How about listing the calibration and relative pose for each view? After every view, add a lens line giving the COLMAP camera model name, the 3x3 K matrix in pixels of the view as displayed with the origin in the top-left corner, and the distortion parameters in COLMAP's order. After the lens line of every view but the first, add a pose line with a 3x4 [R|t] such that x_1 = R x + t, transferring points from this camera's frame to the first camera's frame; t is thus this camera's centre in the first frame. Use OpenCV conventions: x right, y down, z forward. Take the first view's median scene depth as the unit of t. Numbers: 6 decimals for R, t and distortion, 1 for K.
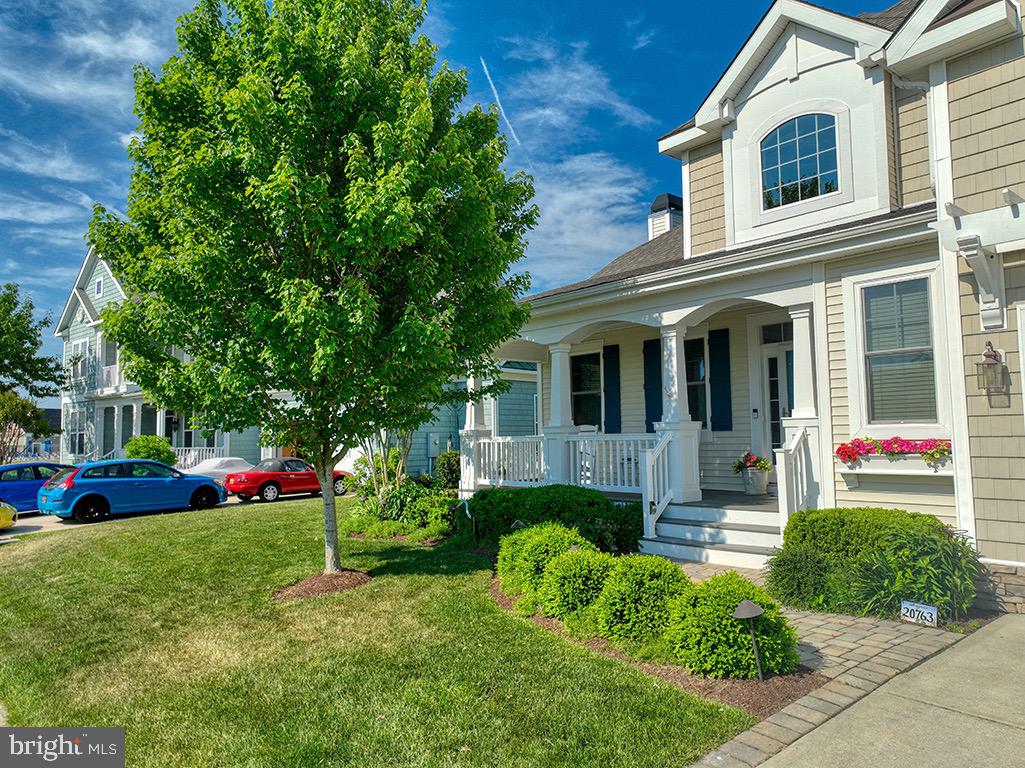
lens RADIAL K [[720.1, 0, 519.8], [0, 720.1, 382.6], [0, 0, 1]] dist [-0.000189, 0.014659]
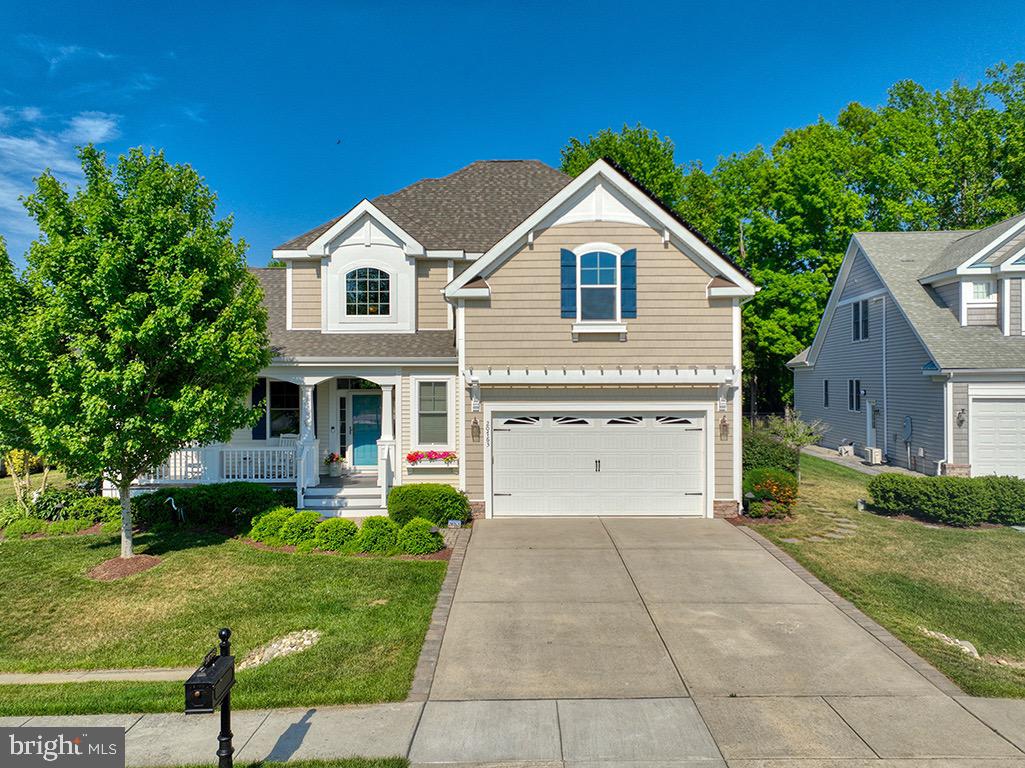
lens RADIAL K [[720.1, 0, 513.5], [0, 720.1, 381.0], [0, 0, 1]] dist [-0.000189, 0.014659]
pose [[0.655495, 0.010109, 0.755132, -0.818434], [-0.064848, 0.996971, 0.042945, -0.206093], [-0.752410, -0.077119, 0.654165, -0.528785]]
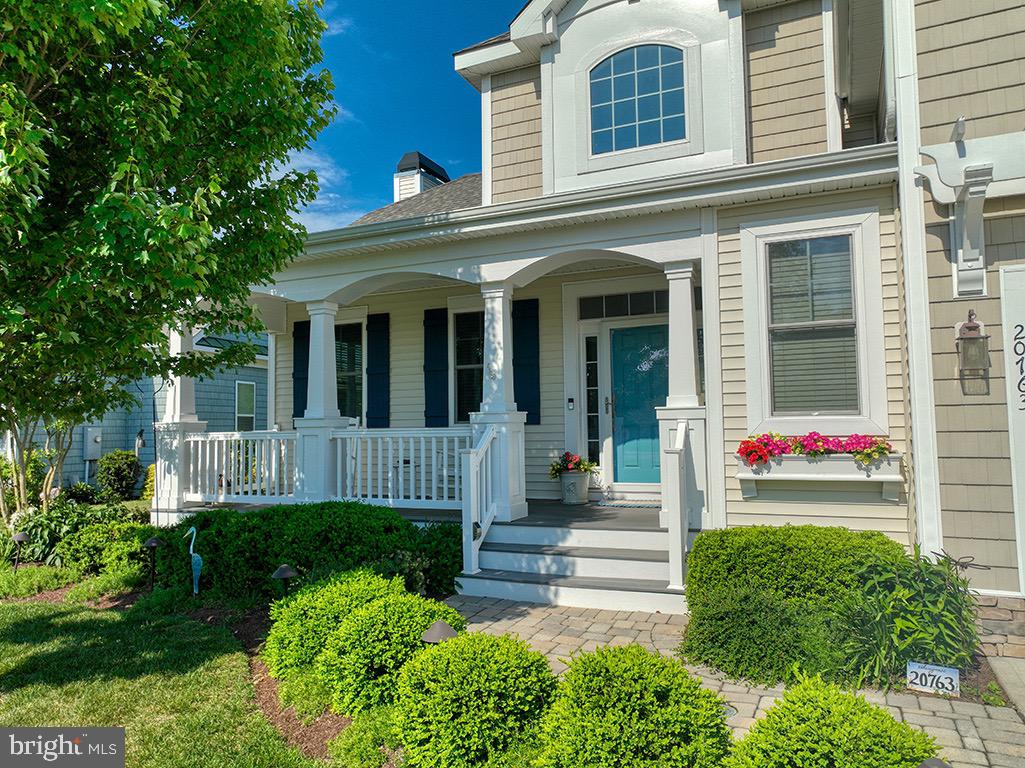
lens RADIAL K [[720.1, 0, 515.5], [0, 720.1, 382.8], [0, 0, 1]] dist [-0.000189, 0.014659]
pose [[0.909300, 0.028331, 0.415176, -0.082157], [-0.030952, 0.999521, -0.000416, 0.025249], [-0.414989, -0.012472, 0.909741, 0.333455]]
